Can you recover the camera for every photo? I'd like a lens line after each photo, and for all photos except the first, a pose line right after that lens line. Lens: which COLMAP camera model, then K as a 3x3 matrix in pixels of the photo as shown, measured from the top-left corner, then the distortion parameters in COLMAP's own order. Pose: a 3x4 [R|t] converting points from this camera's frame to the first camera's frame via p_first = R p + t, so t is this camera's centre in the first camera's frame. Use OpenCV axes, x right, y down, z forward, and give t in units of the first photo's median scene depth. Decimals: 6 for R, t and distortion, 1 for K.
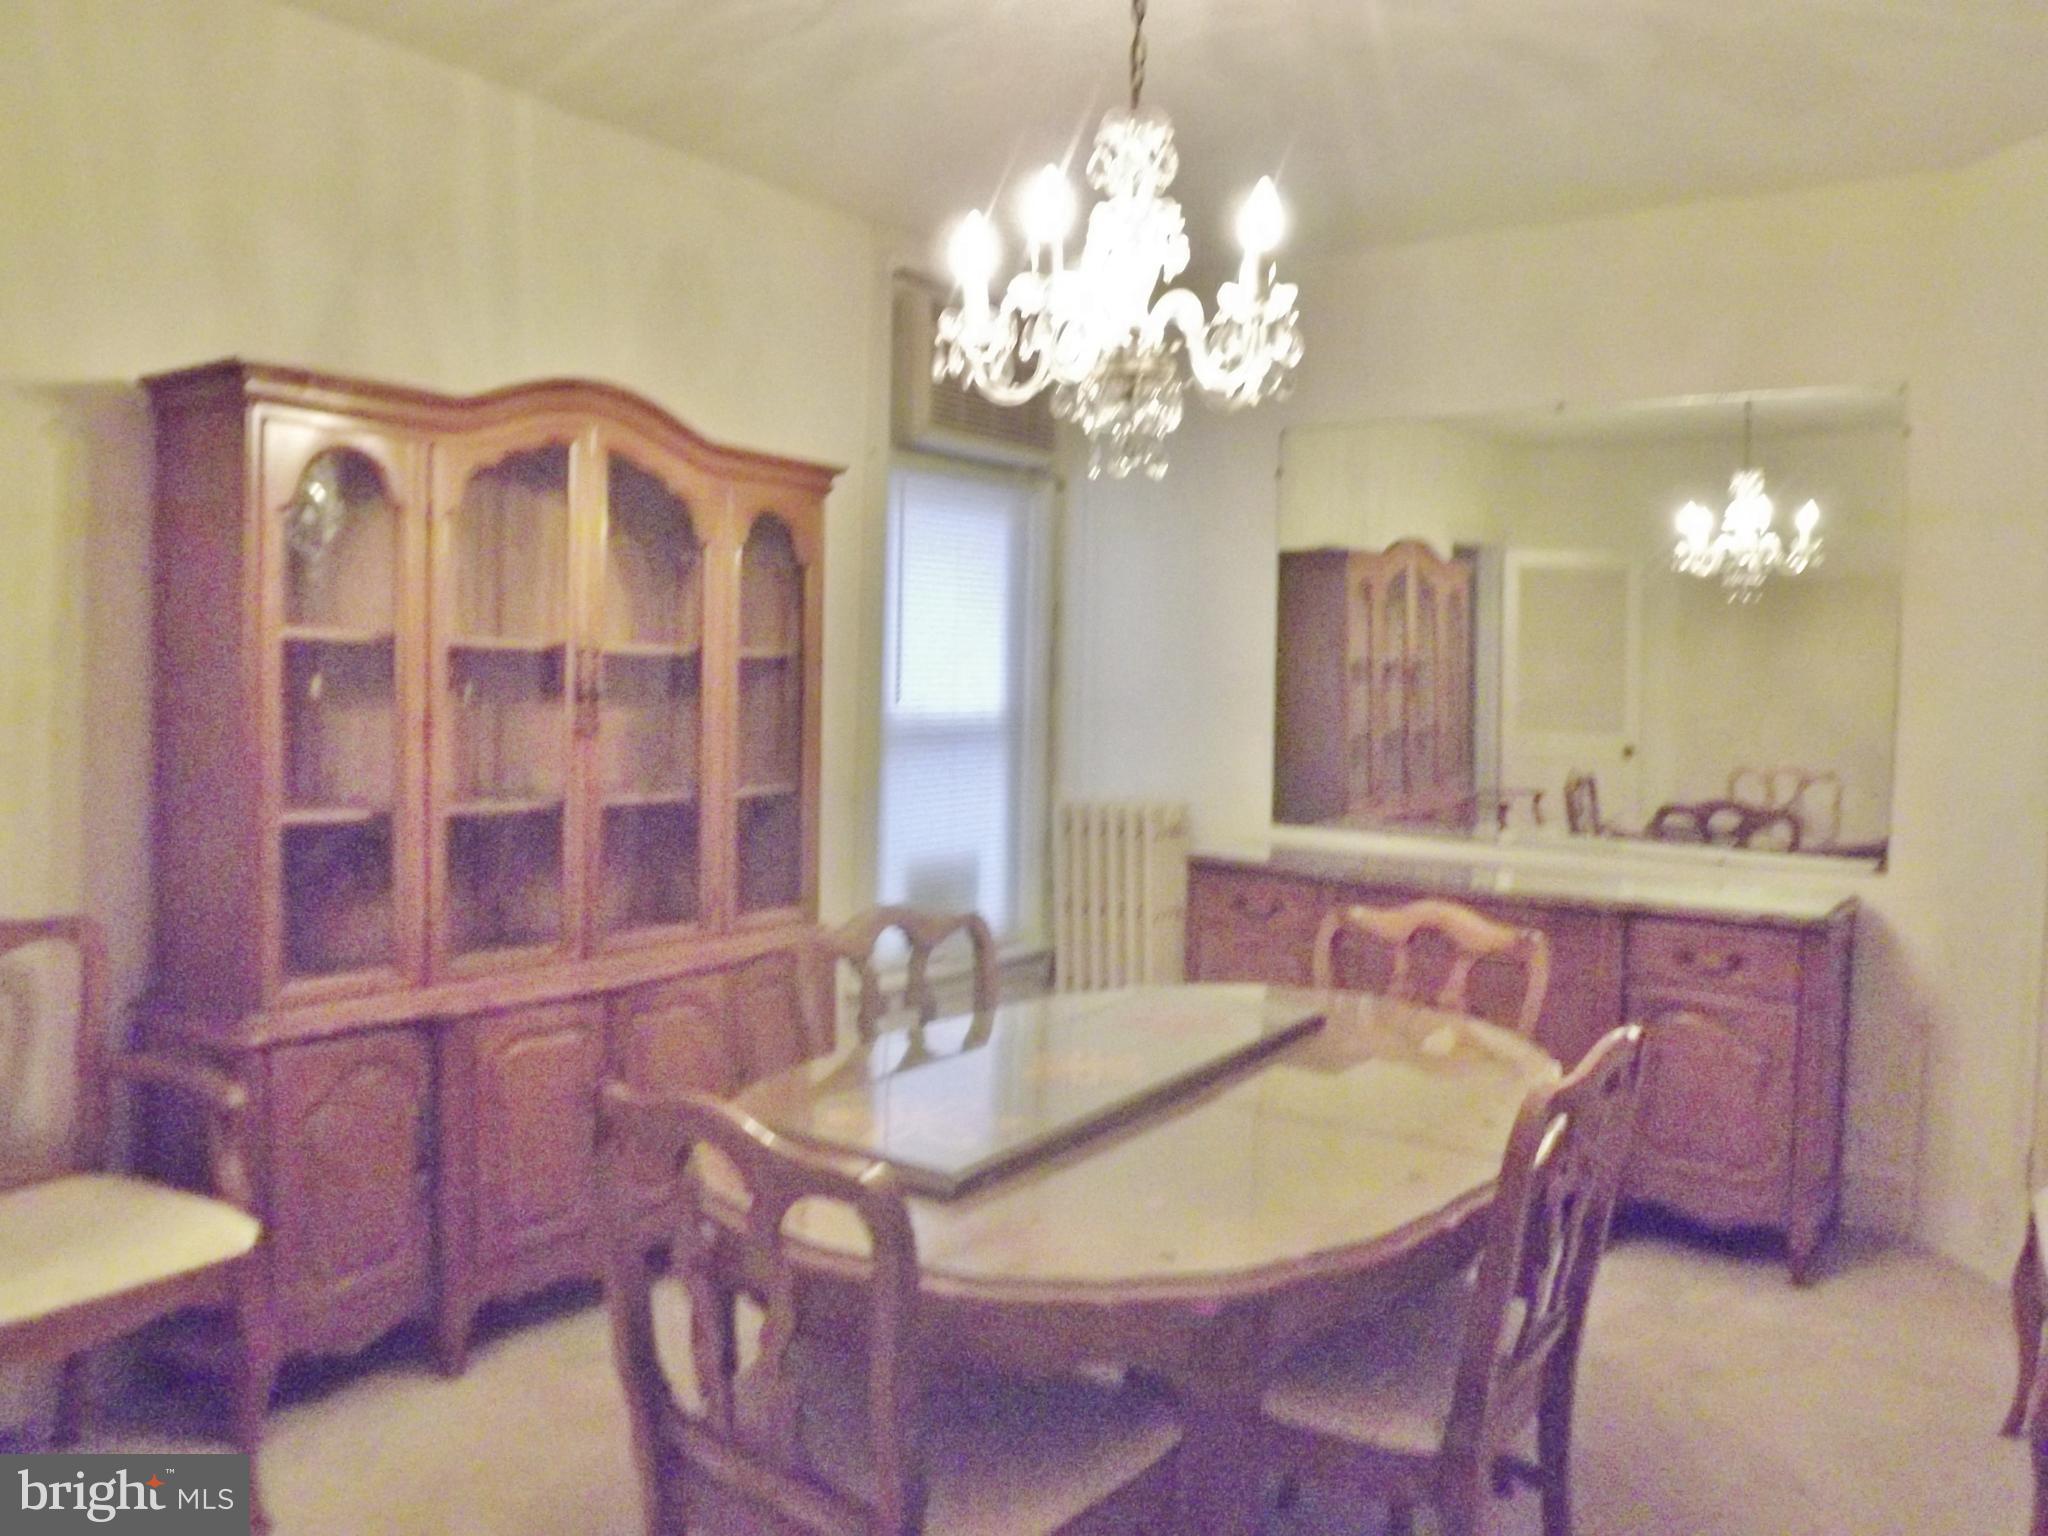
lens RADIAL K [[1505.0, 0, 1028.1], [0, 1505.0, 769.1], [0, 0, 1]] dist [-0.059892, 0.010480]
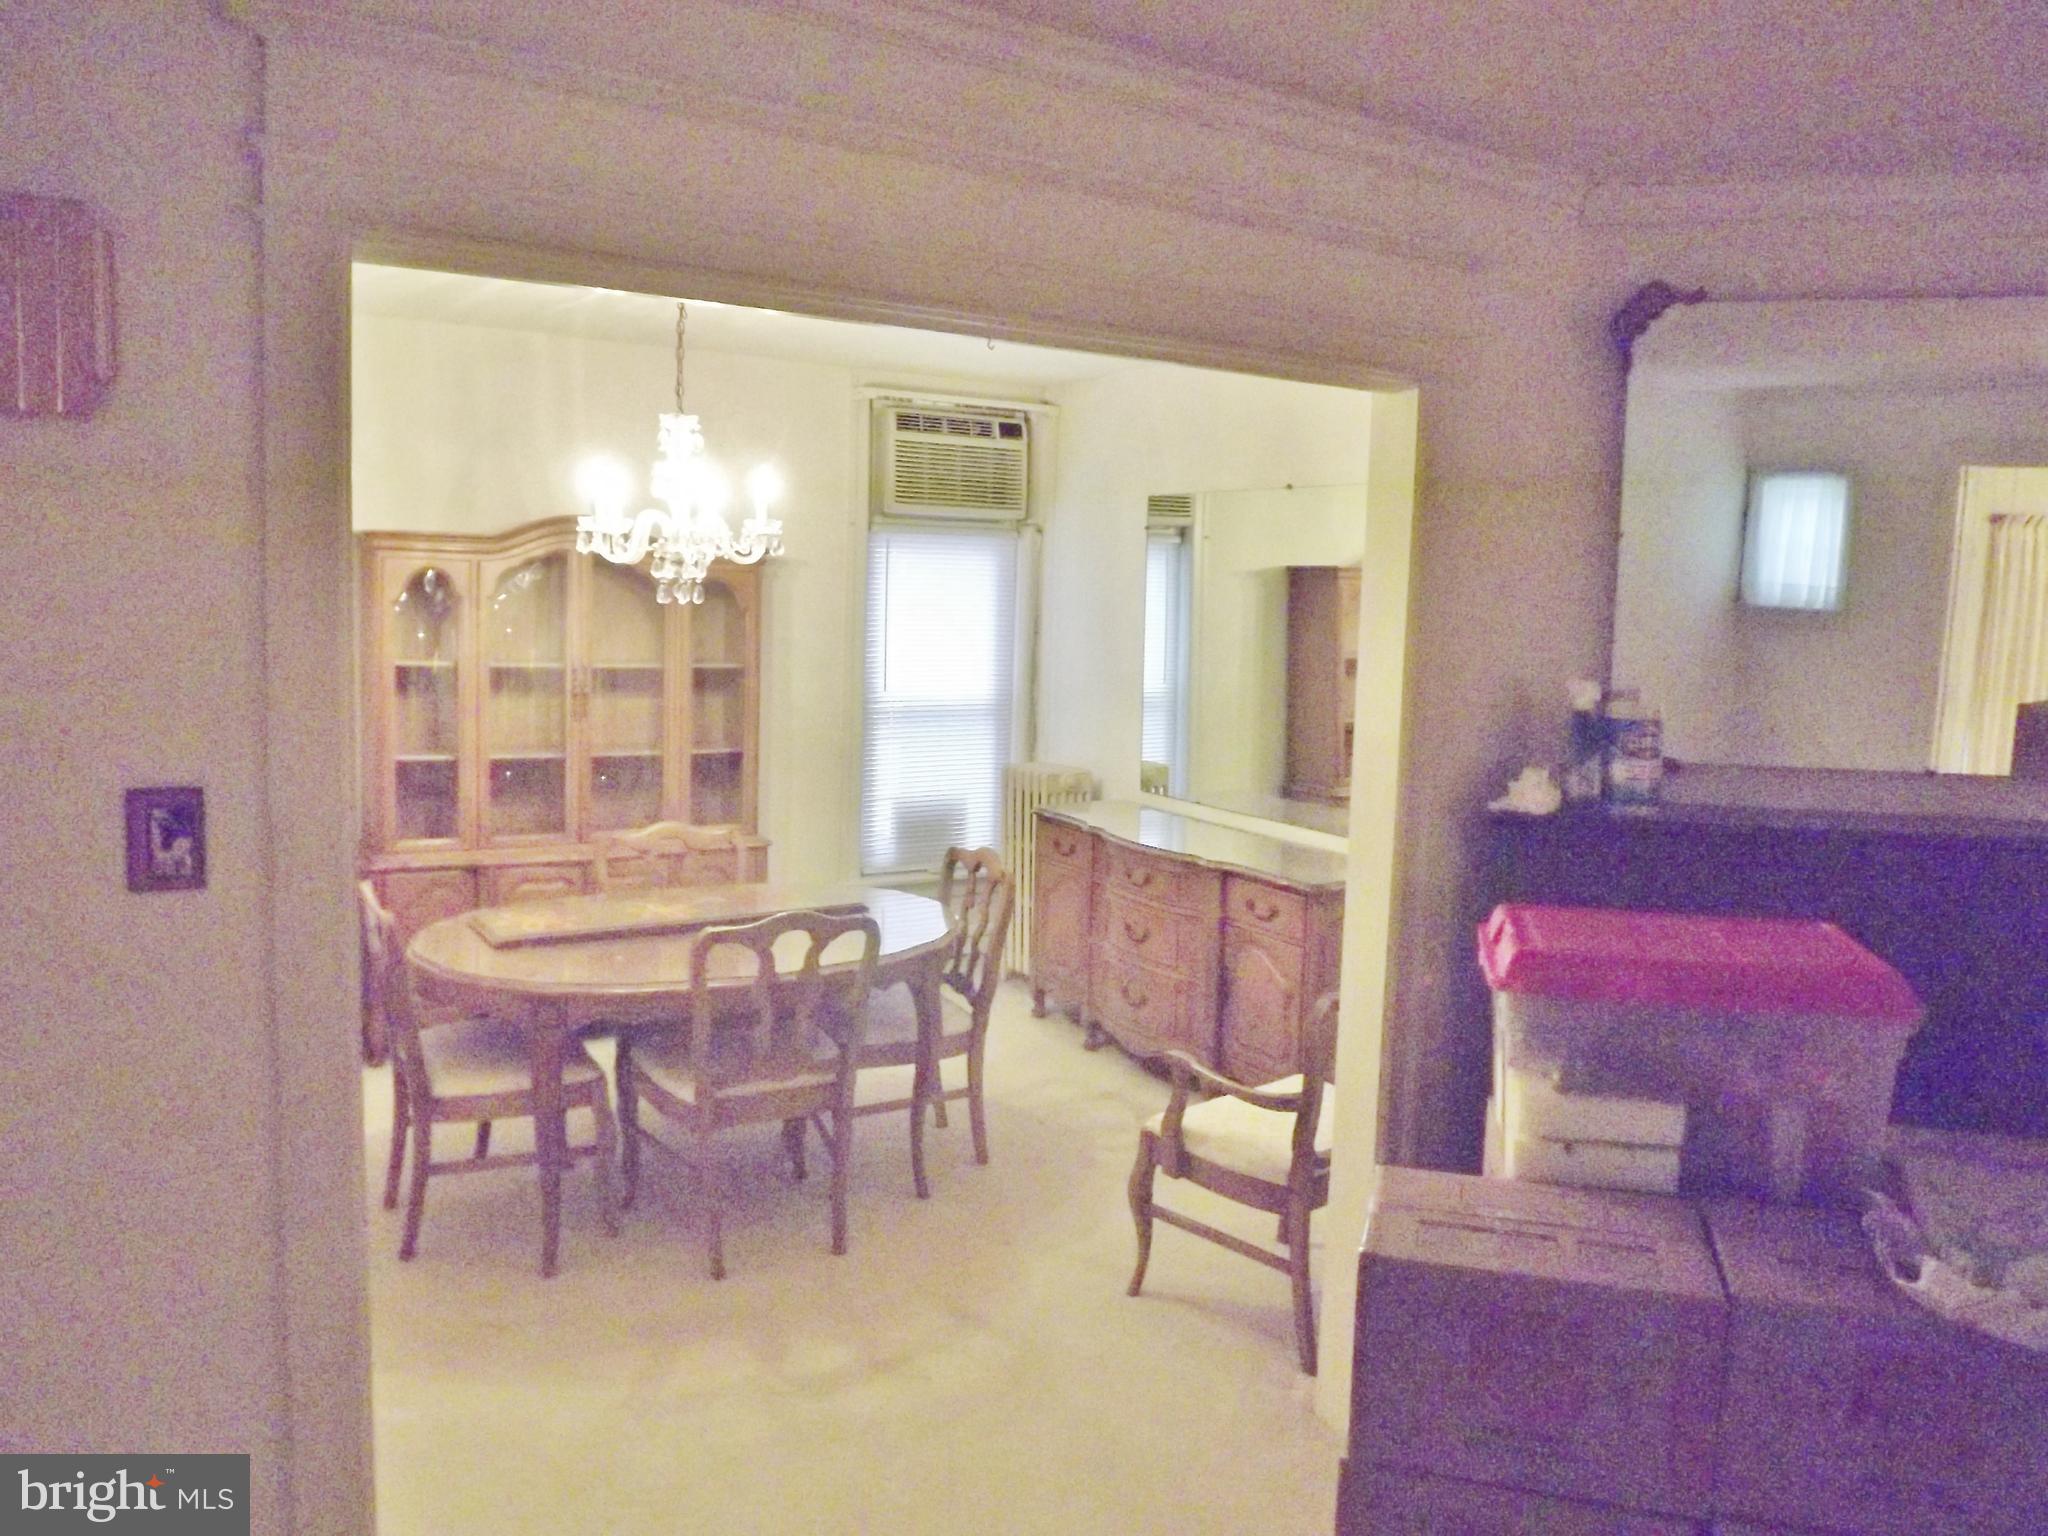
lens RADIAL K [[1505.0, 0, 1030.8], [0, 1505.0, 767.7], [0, 0, 1]] dist [-0.059892, 0.010480]
pose [[0.905308, 0.054793, -0.421207, 0.941126], [-0.035440, 0.997931, 0.053644, -0.076963], [0.423275, -0.033636, 0.905377, -0.380746]]
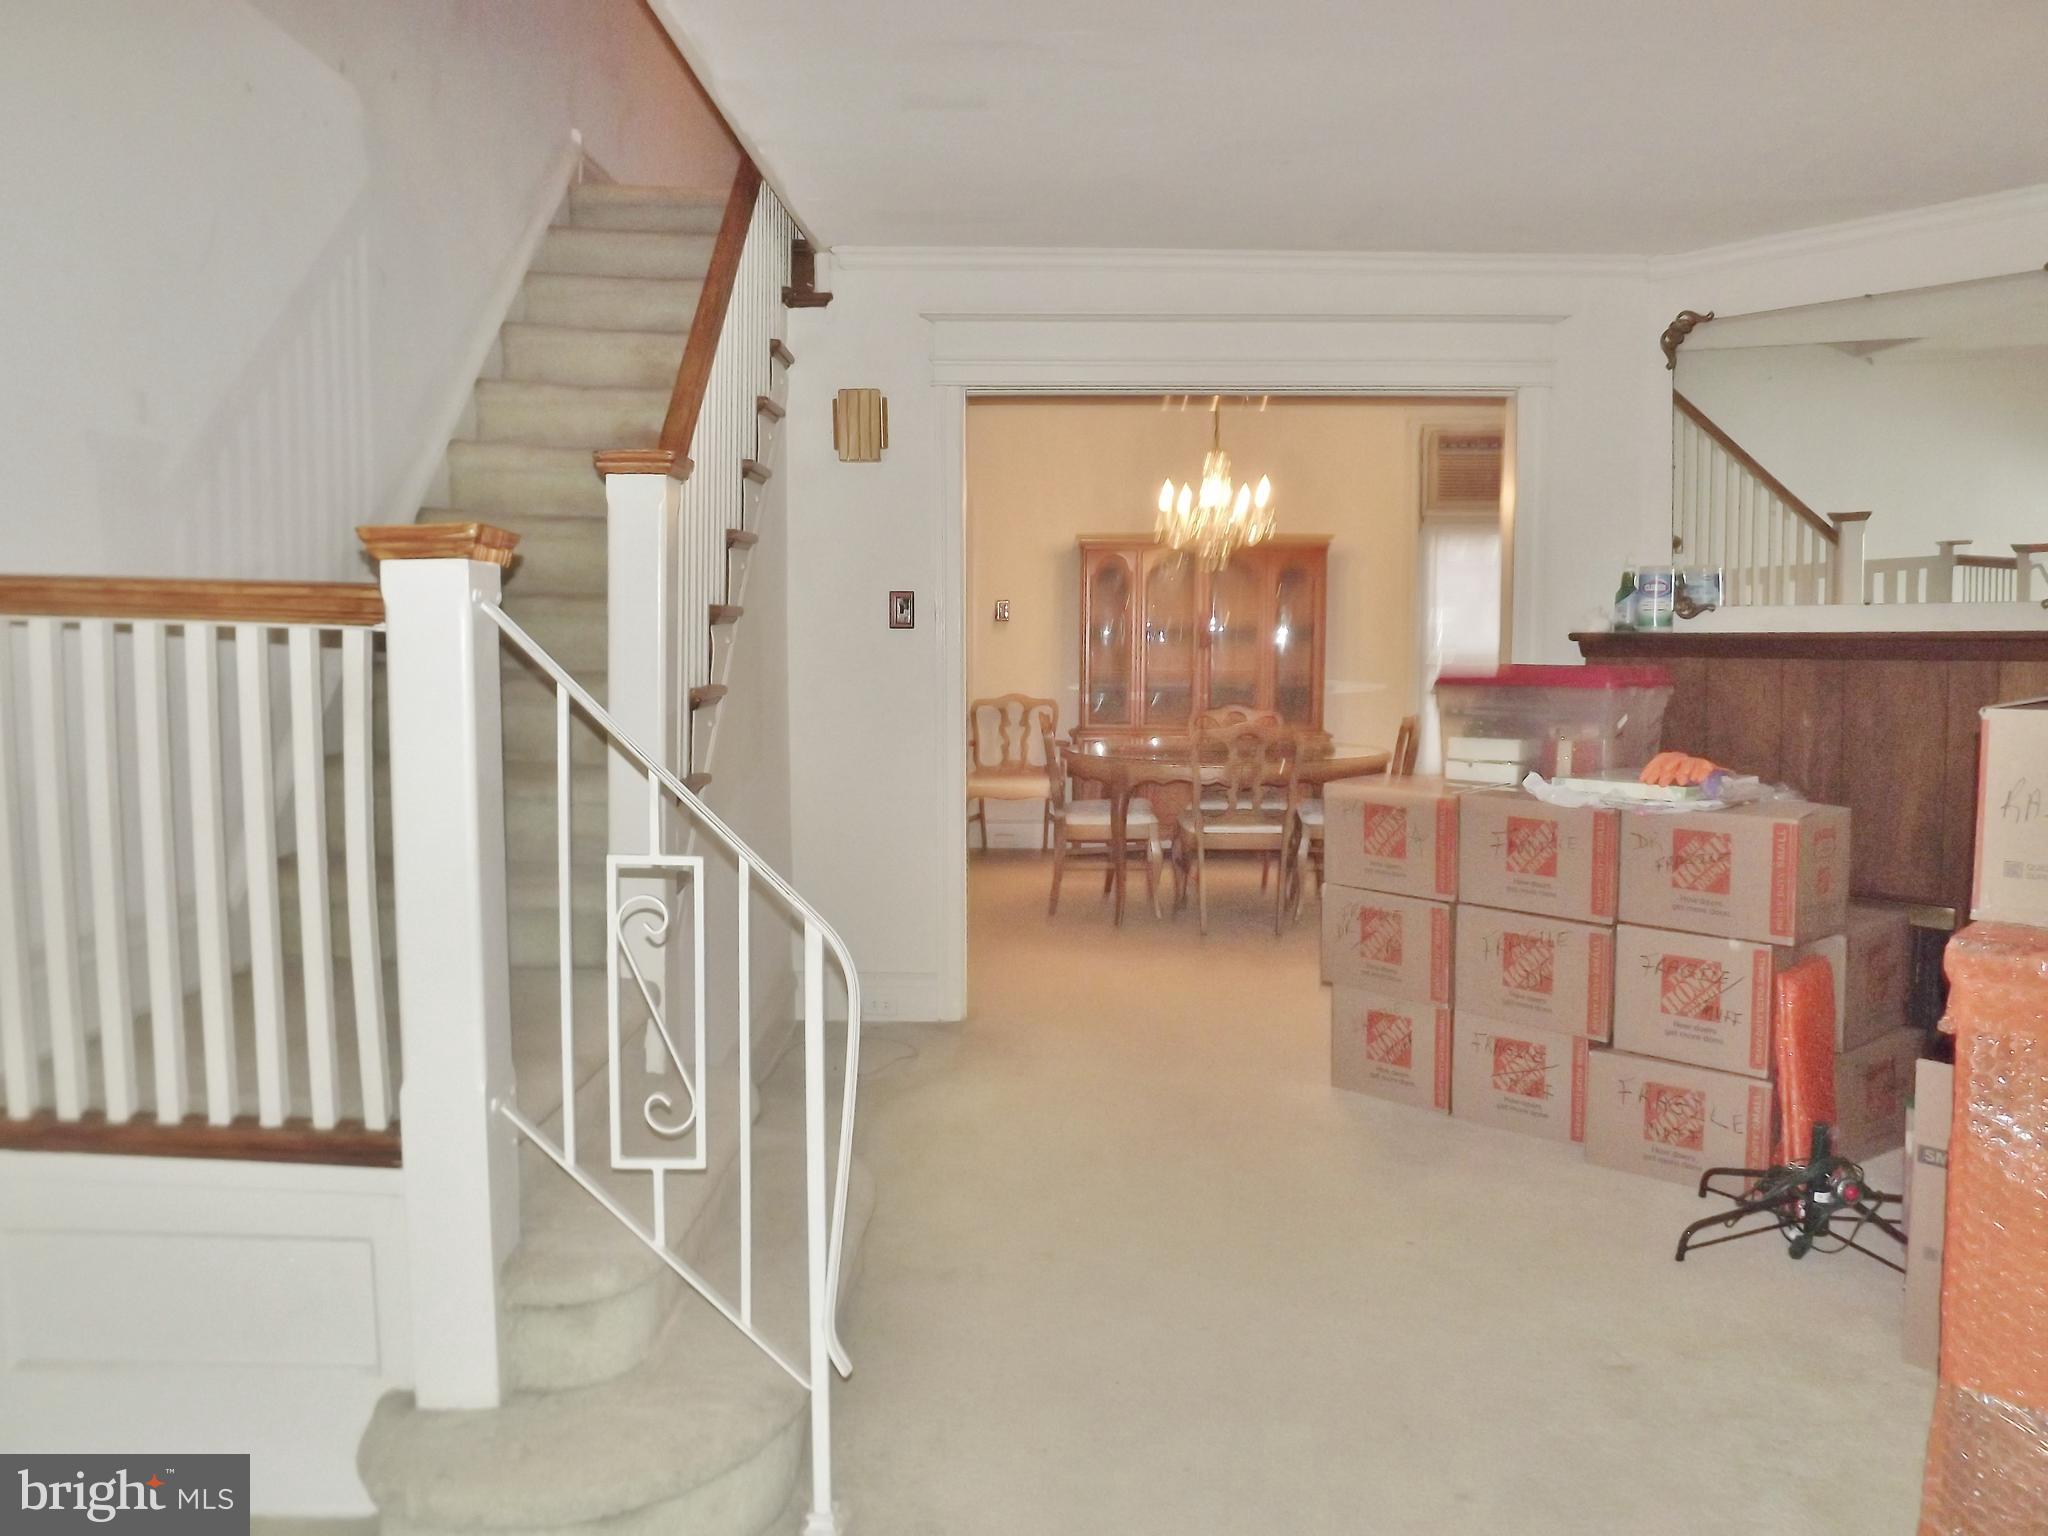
lens RADIAL K [[1505.0, 0, 1064.5], [0, 1505.0, 755.5], [0, 0, 1]] dist [-0.059892, 0.010480]
pose [[0.547187, 0.054051, -0.835263, 1.862053], [-0.039705, 0.998466, 0.038601, 0.083044], [0.836068, 0.012042, 0.548493, -0.746999]]
